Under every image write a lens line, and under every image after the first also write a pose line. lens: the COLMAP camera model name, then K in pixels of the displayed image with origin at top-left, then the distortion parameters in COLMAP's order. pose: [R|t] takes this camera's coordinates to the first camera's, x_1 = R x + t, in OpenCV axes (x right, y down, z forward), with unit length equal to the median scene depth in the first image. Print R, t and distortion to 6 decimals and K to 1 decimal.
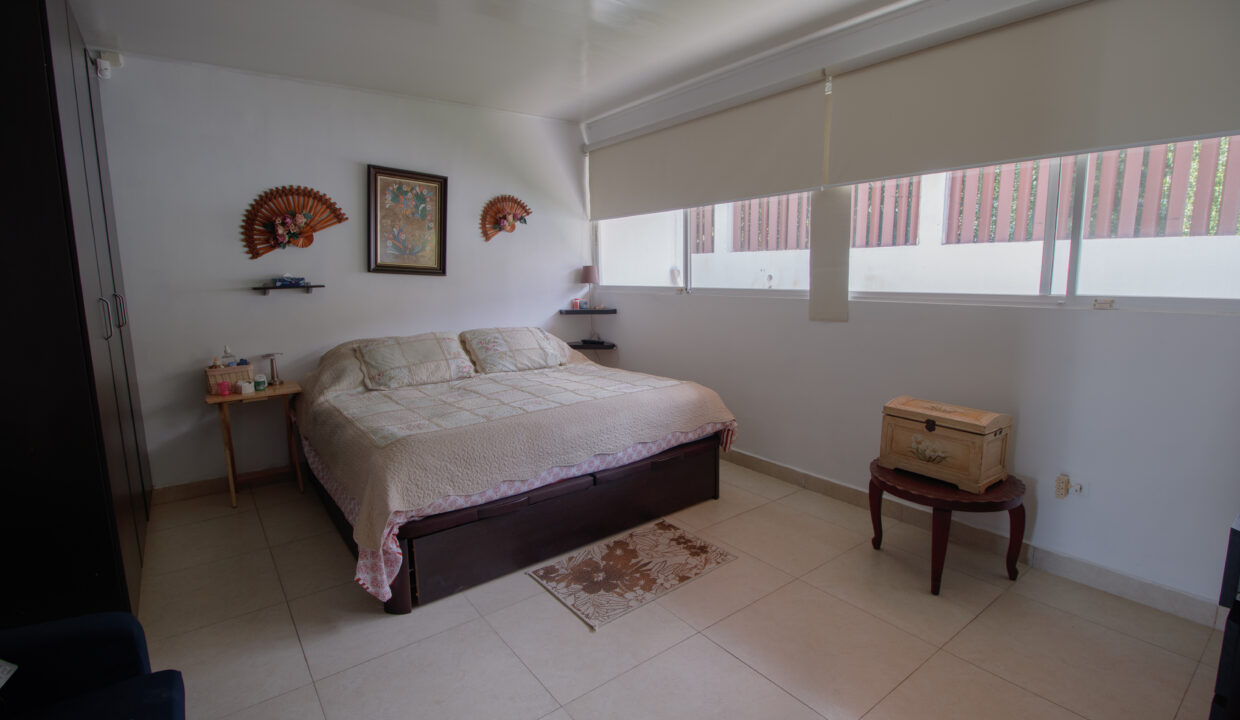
lens RADIAL K [[571.4, 0, 620.3], [0, 571.4, 355.2], [0, 0, 1]] dist [-0.001336, -0.013934]
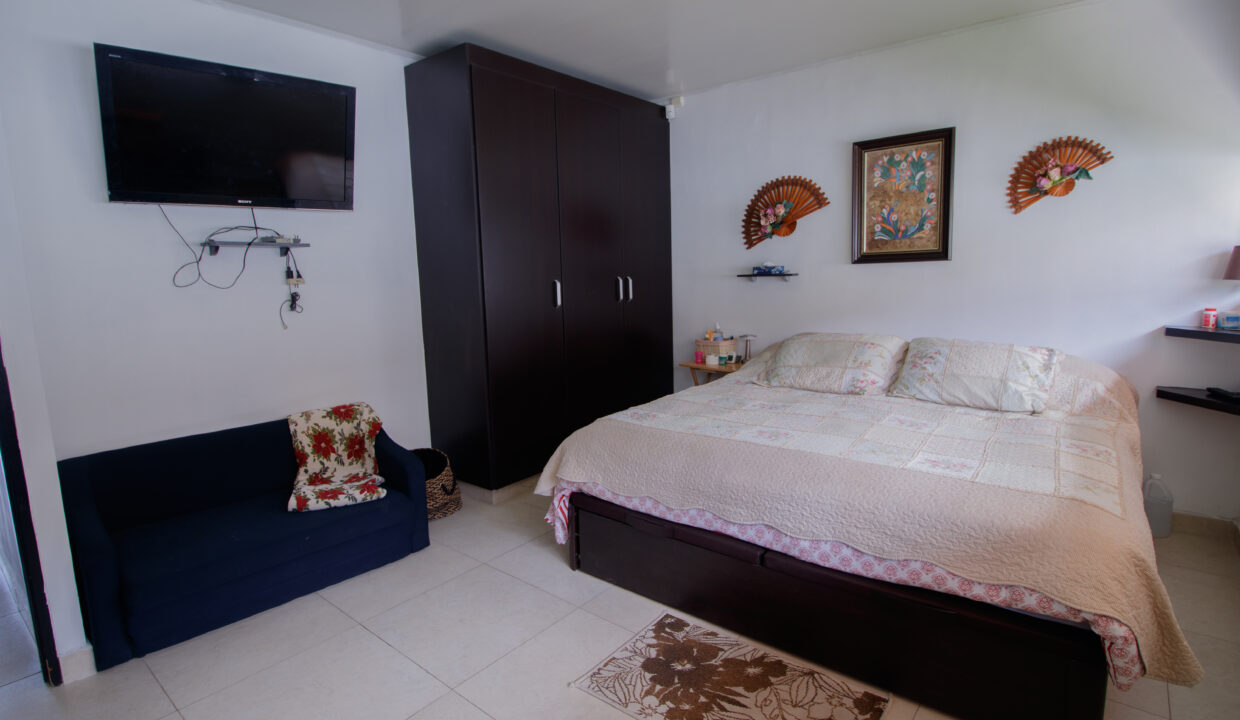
lens RADIAL K [[602.1, 0, 620.0], [0, 602.1, 360.0], [0, 0, 1]] dist [-0.014361, -0.000342]
pose [[0.232101, 0.156204, -0.960067, 0.455776], [-0.127218, 0.983418, 0.129247, -0.074745], [0.964336, 0.092140, 0.248125, 0.480500]]
